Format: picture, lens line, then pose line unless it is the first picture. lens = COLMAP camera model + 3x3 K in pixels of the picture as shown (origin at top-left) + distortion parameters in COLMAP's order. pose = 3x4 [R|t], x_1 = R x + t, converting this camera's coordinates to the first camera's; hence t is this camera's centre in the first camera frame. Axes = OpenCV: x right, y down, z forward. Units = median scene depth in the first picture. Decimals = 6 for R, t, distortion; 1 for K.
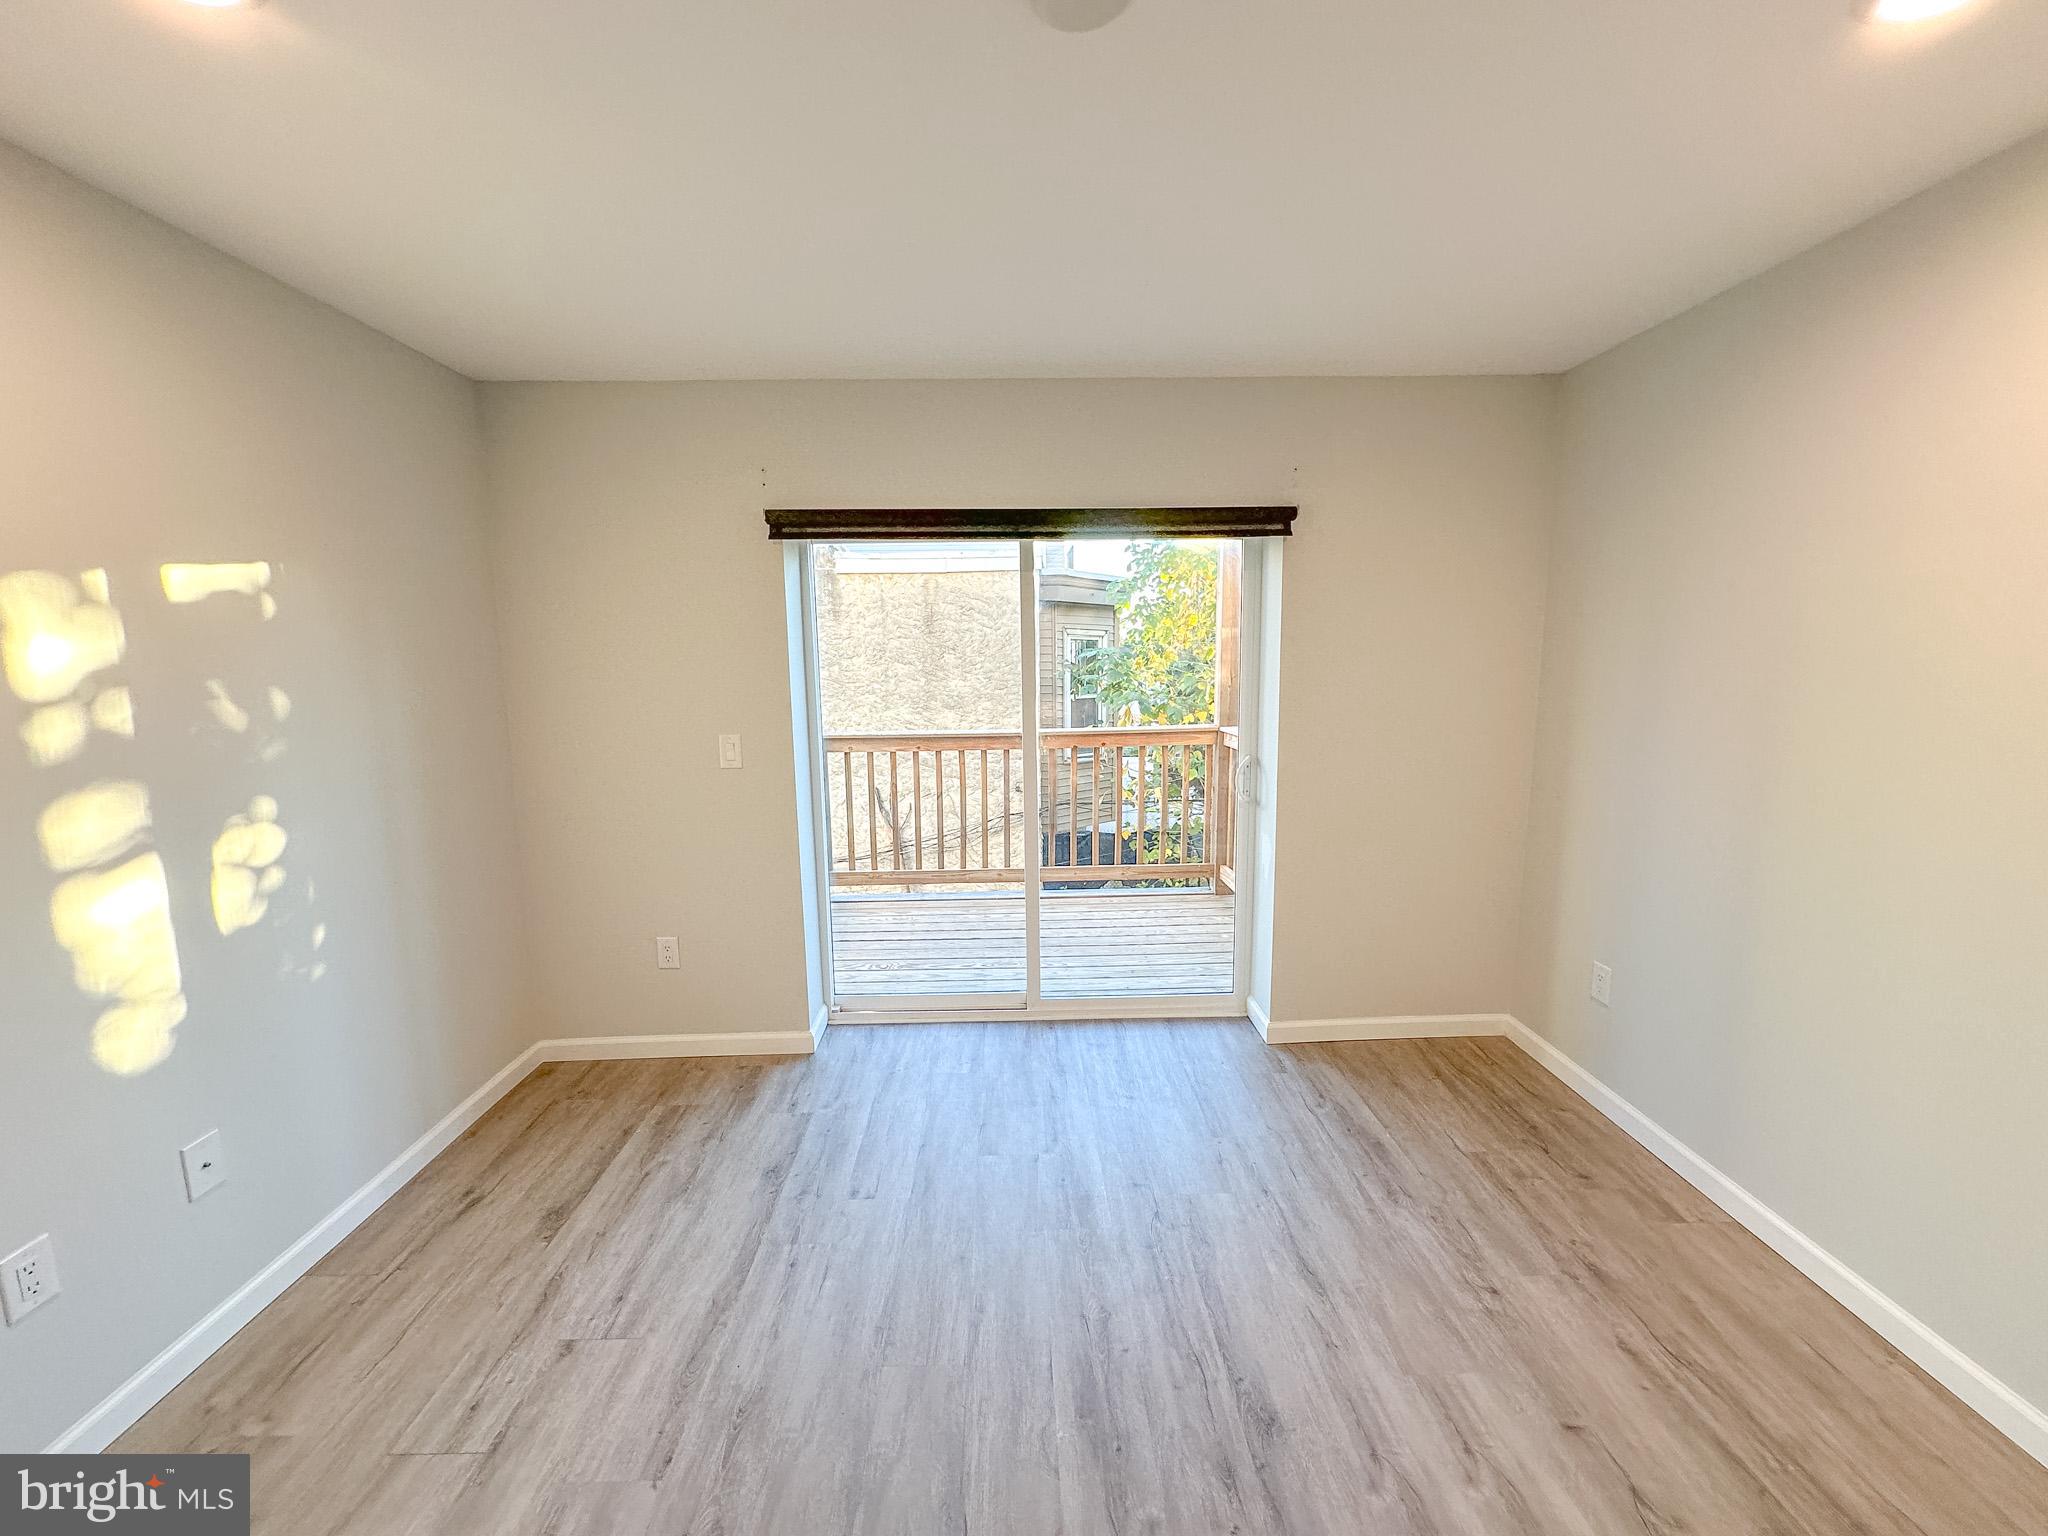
lens RADIAL K [[816.2, 0, 1023.3], [0, 816.2, 768.6], [0, 0, 1]] dist [-0.003121, 0.000421]
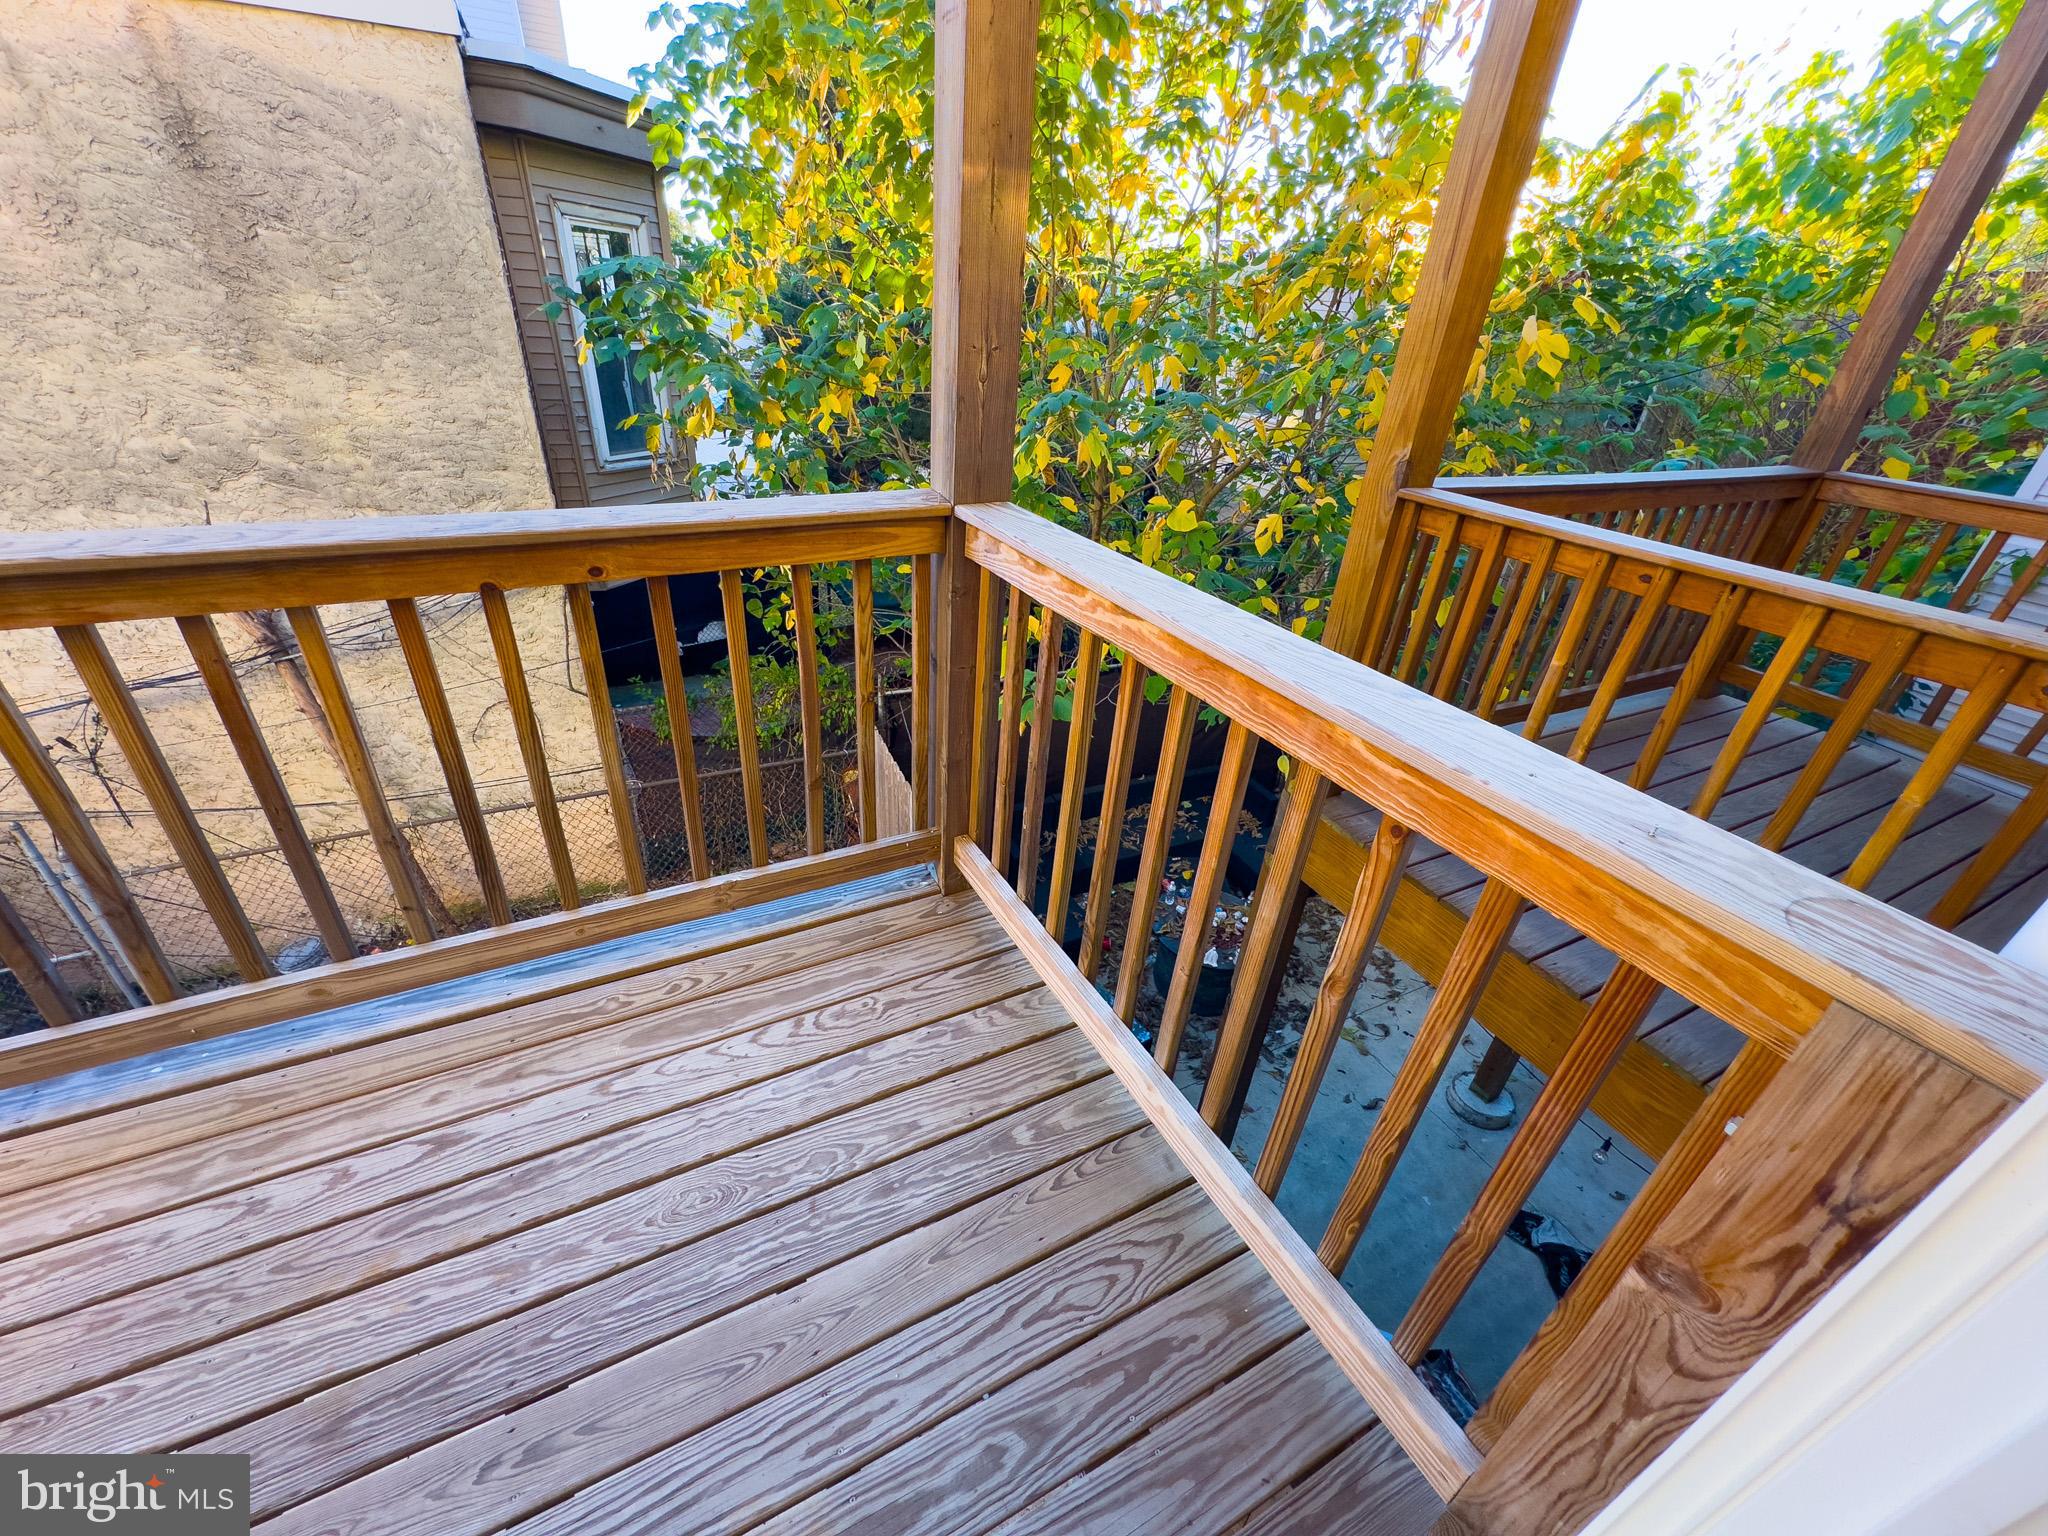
lens RADIAL K [[816.2, 0, 1023.3], [0, 816.2, 768.6], [0, 0, 1]] dist [-0.003121, 0.000421]
pose [[0.897517, -0.155525, 0.412644, 0.168134], [-0.014875, 0.924534, 0.380809, -0.128958], [-0.440729, -0.347920, 0.827472, 1.050890]]
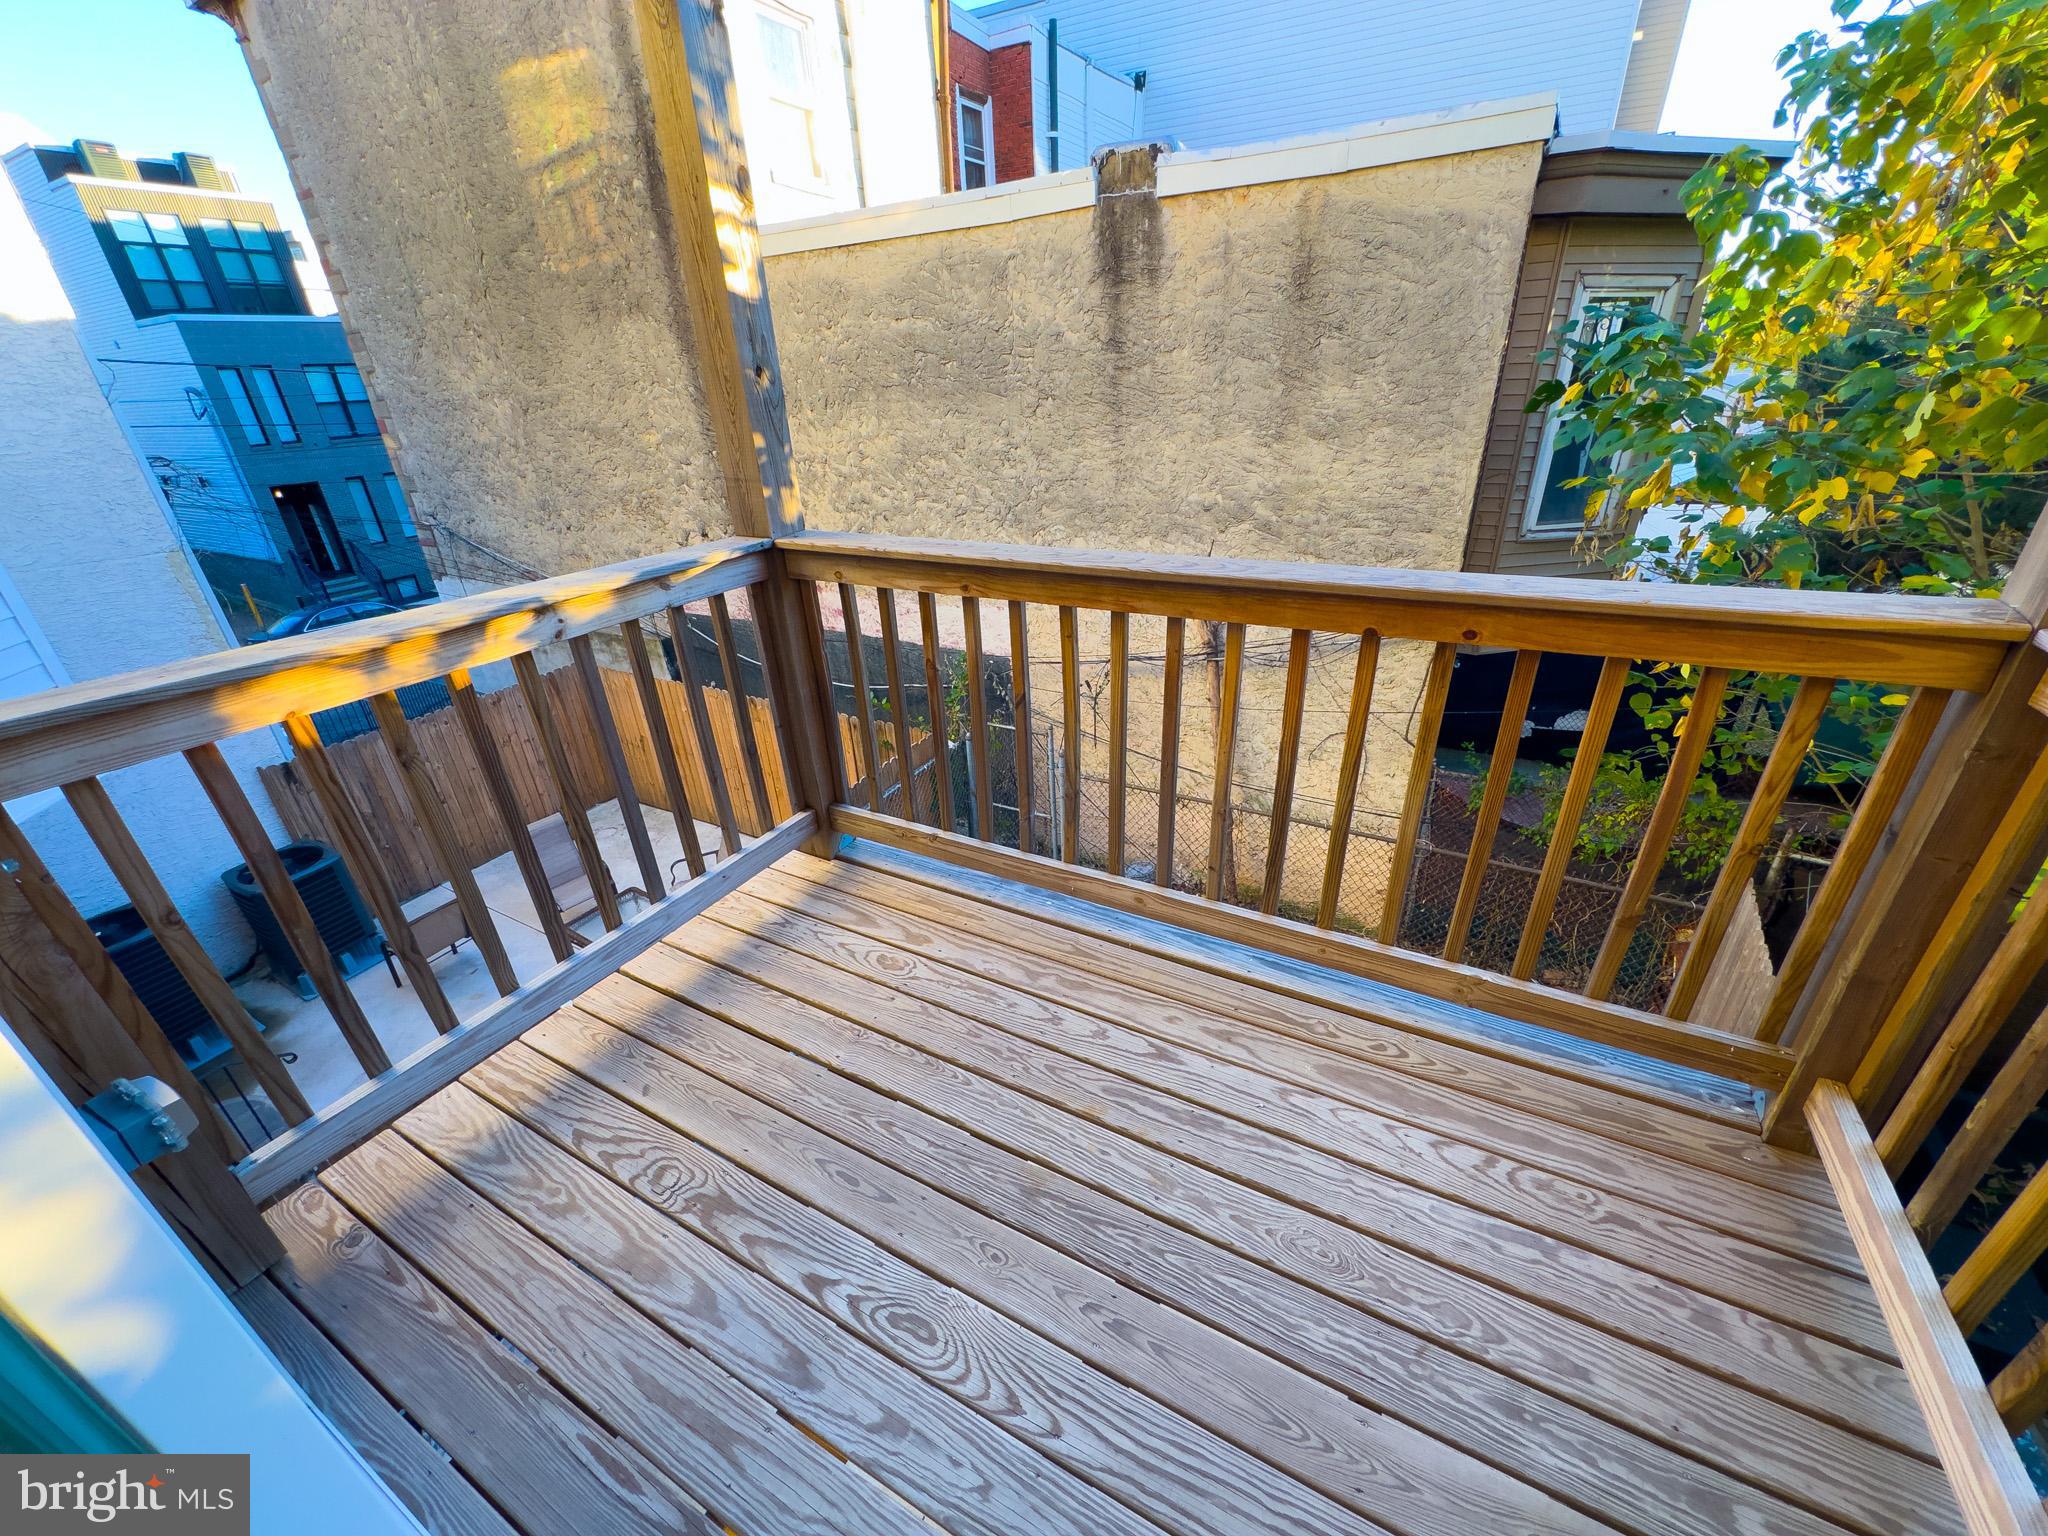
lens RADIAL K [[816.2, 0, 1023.3], [0, 816.2, 768.6], [0, 0, 1]] dist [-0.003121, 0.000421]
pose [[0.861597, 0.204265, -0.464678, 0.171124], [-0.039215, 0.939506, 0.340280, -0.130271], [0.506076, -0.274962, 0.817486, 1.042641]]
